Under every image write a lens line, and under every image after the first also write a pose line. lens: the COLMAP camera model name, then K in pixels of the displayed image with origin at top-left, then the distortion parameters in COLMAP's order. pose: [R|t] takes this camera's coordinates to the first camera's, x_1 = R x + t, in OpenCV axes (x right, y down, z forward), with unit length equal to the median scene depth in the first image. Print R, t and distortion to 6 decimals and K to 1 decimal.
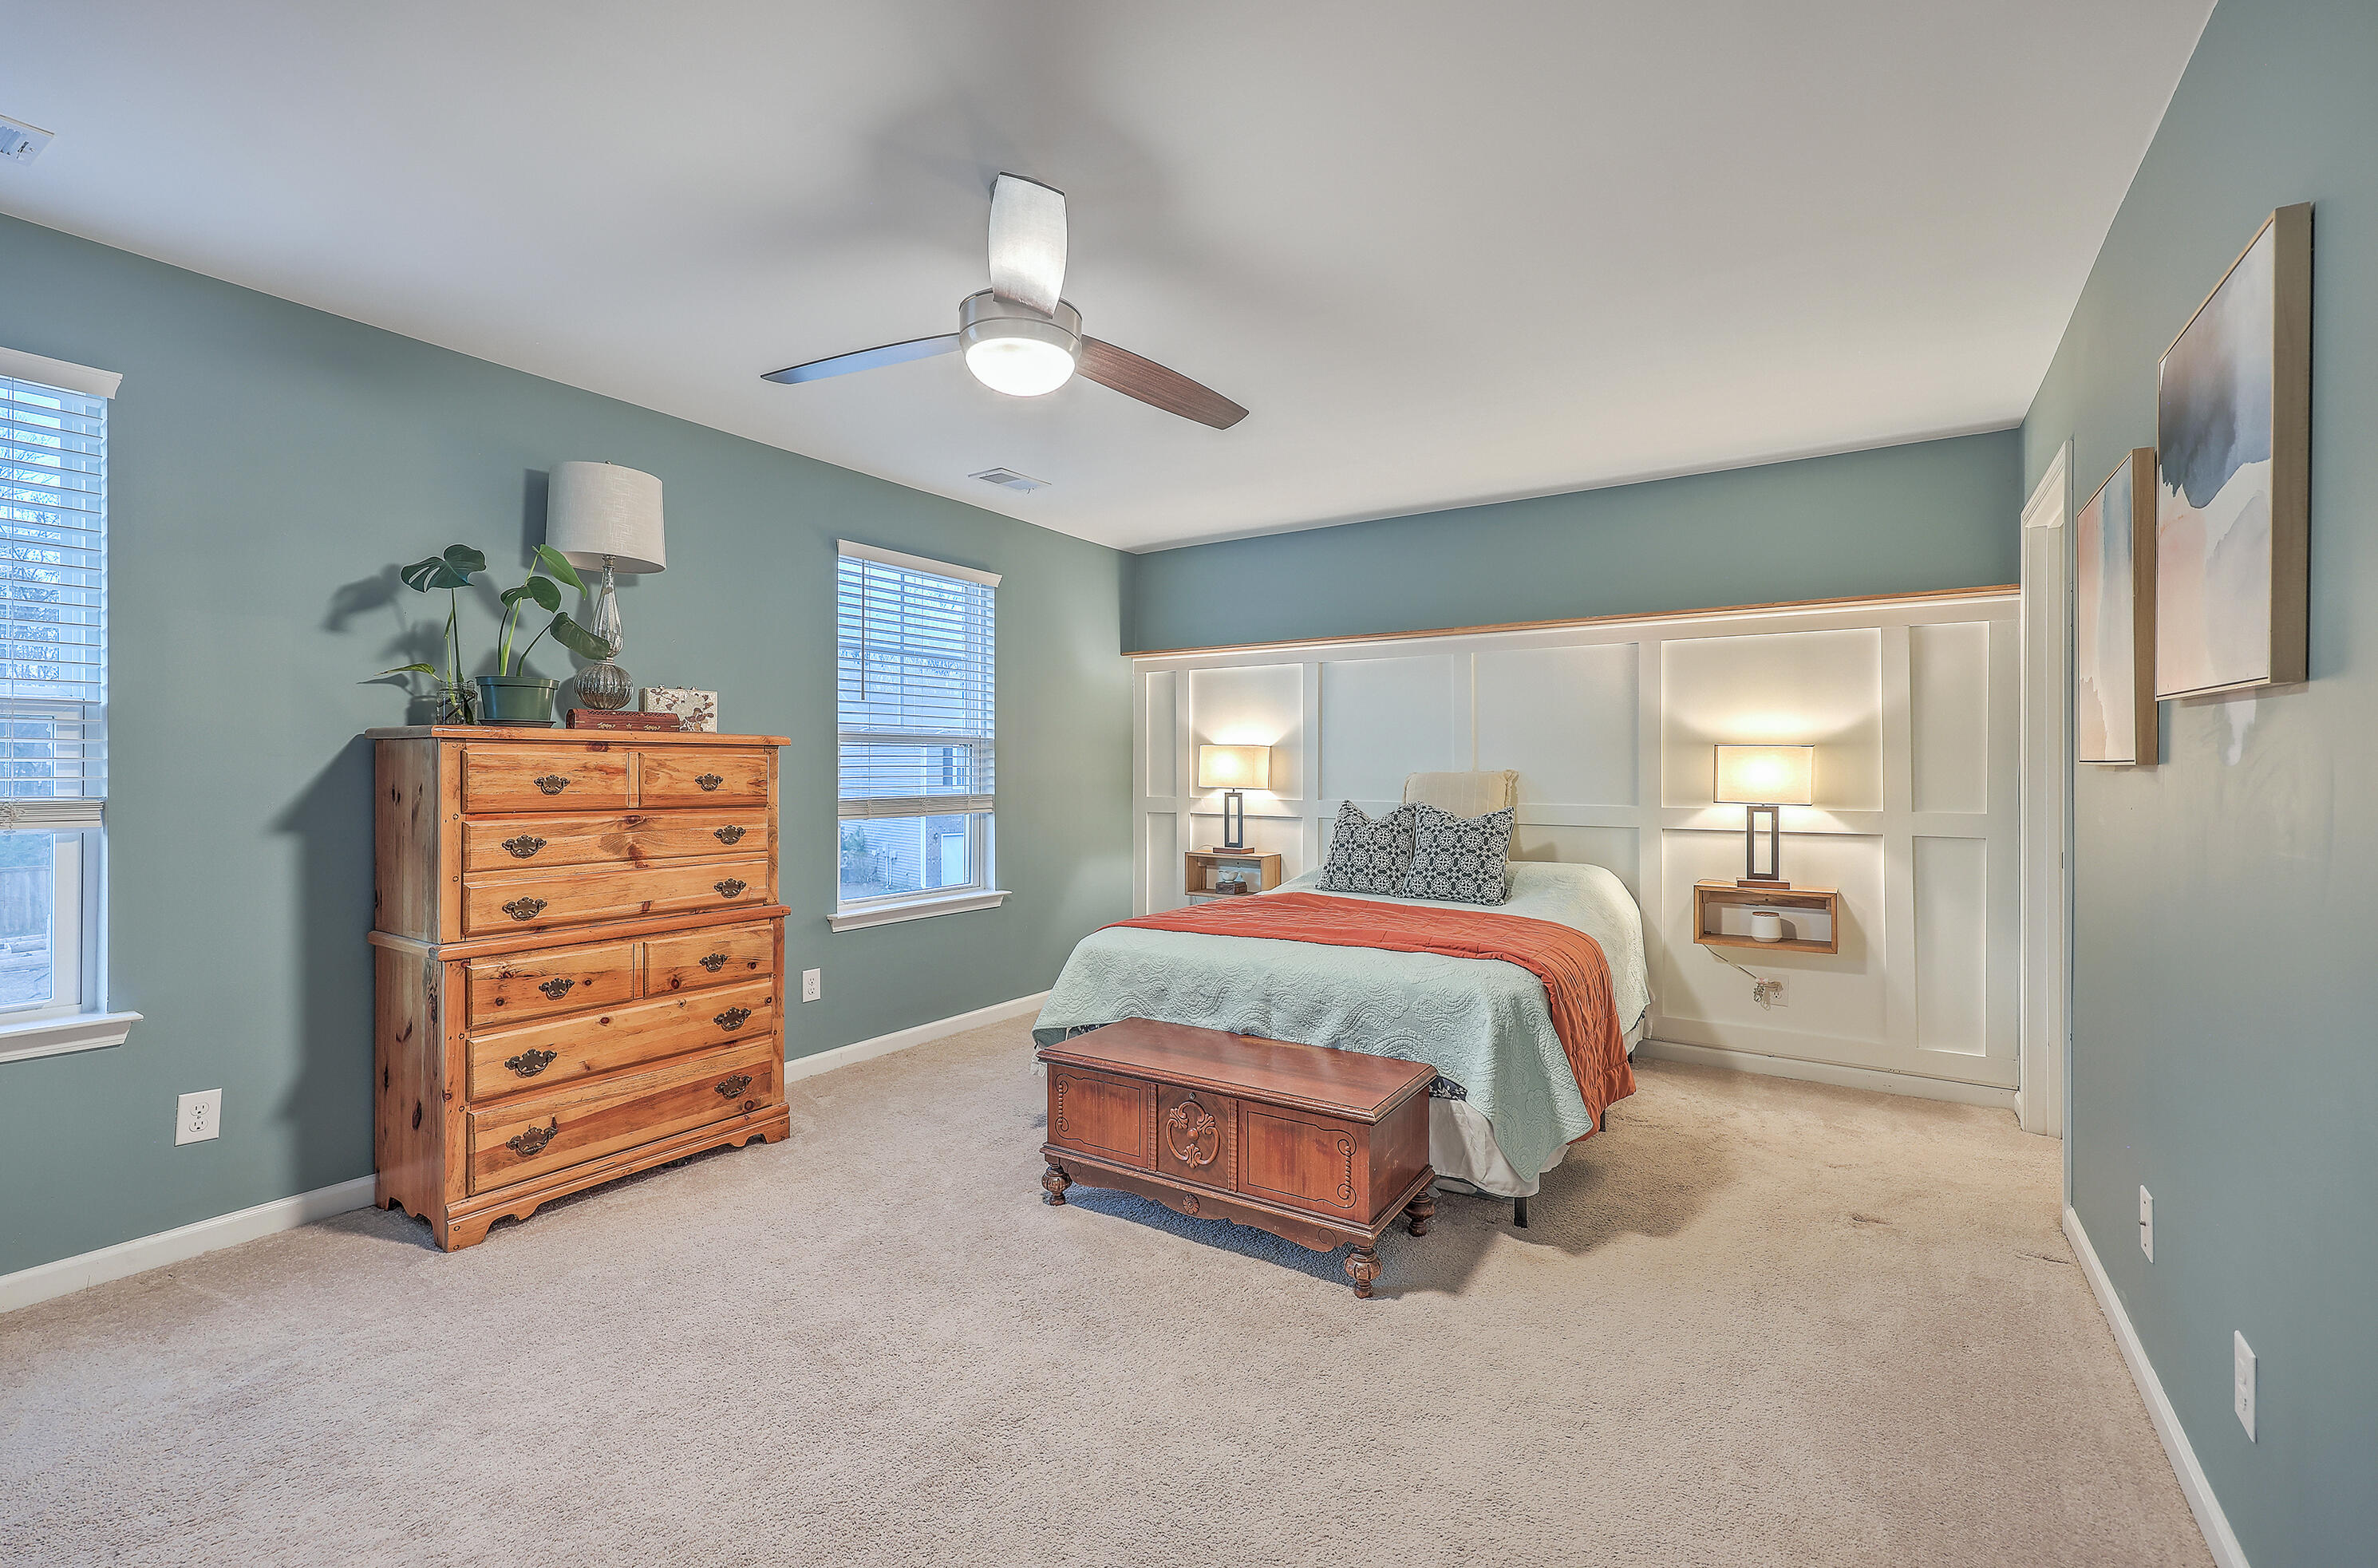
lens RADIAL K [[1023.8, 0, 1196.0], [0, 1023.8, 769.2], [0, 0, 1]] dist [-0.000105, -0.000133]
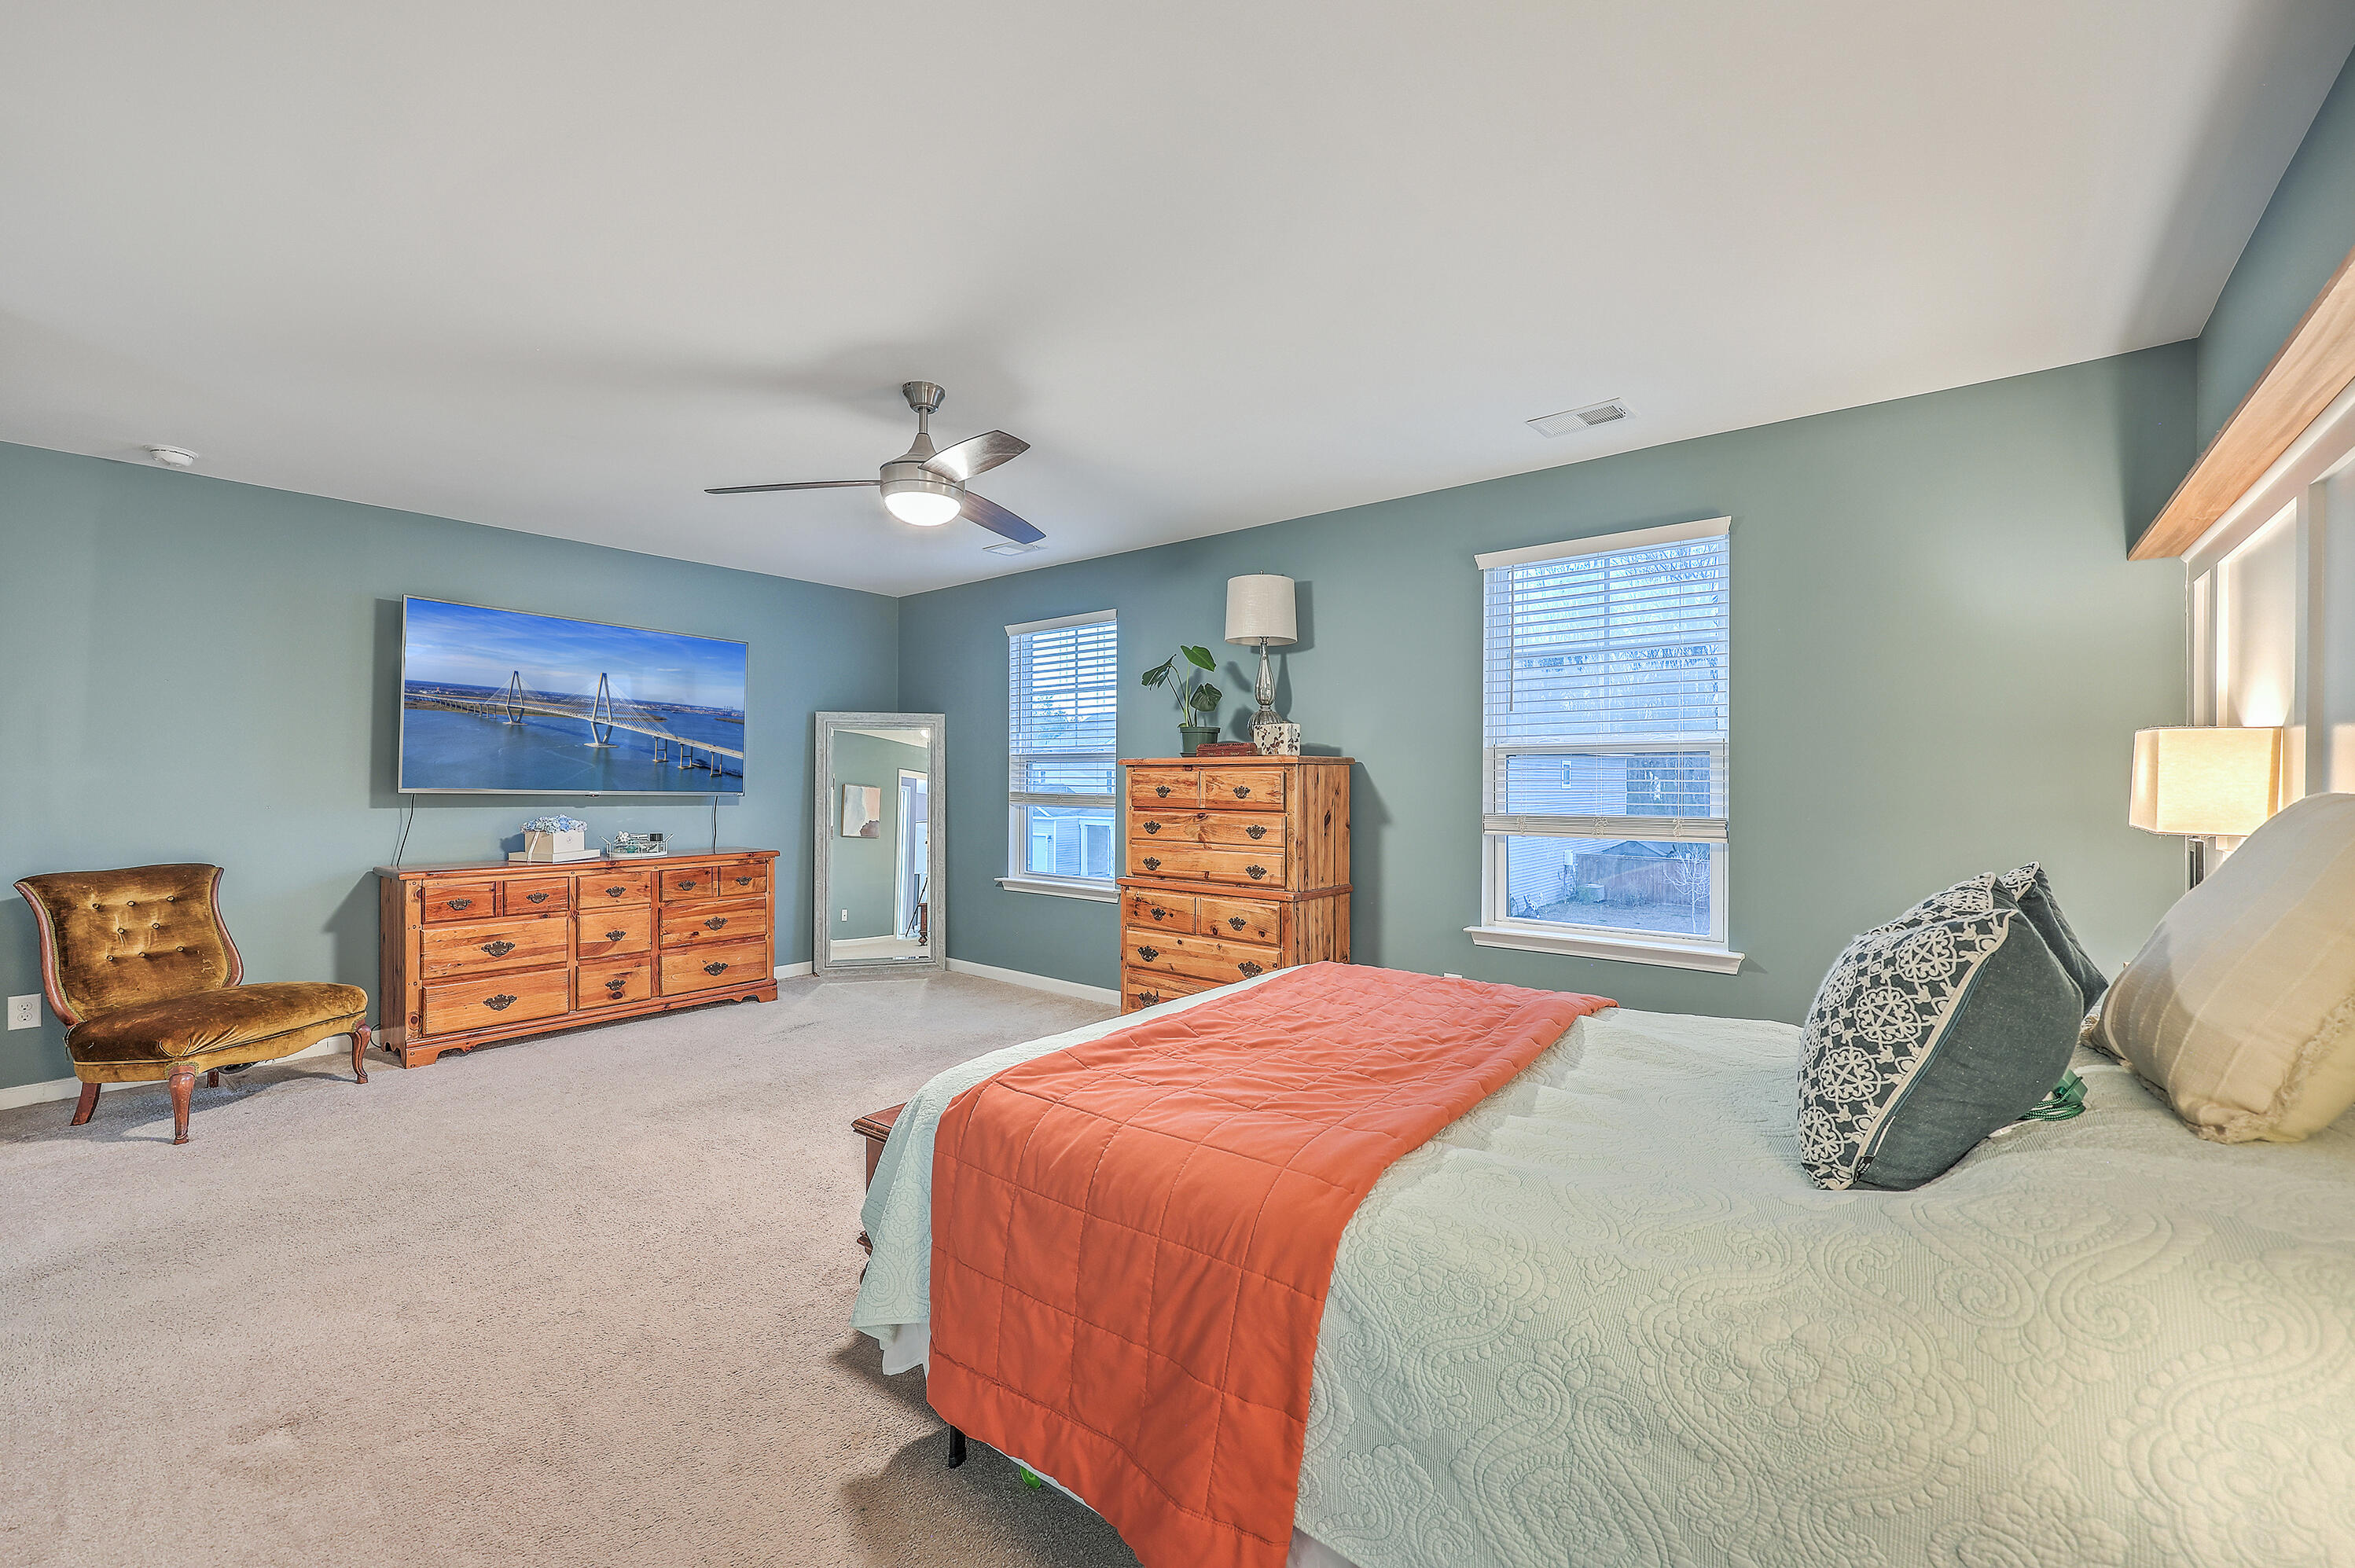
lens RADIAL K [[959.1, 0, 1182.2], [0, 959.1, 766.0], [0, 0, 1]] dist [0.001656, -0.000532]
pose [[-0.098400, -0.006814, -0.995124, 0.780345], [0.003409, 0.999968, -0.007184, -0.012967], [0.995141, -0.004099, -0.098374, 1.005585]]
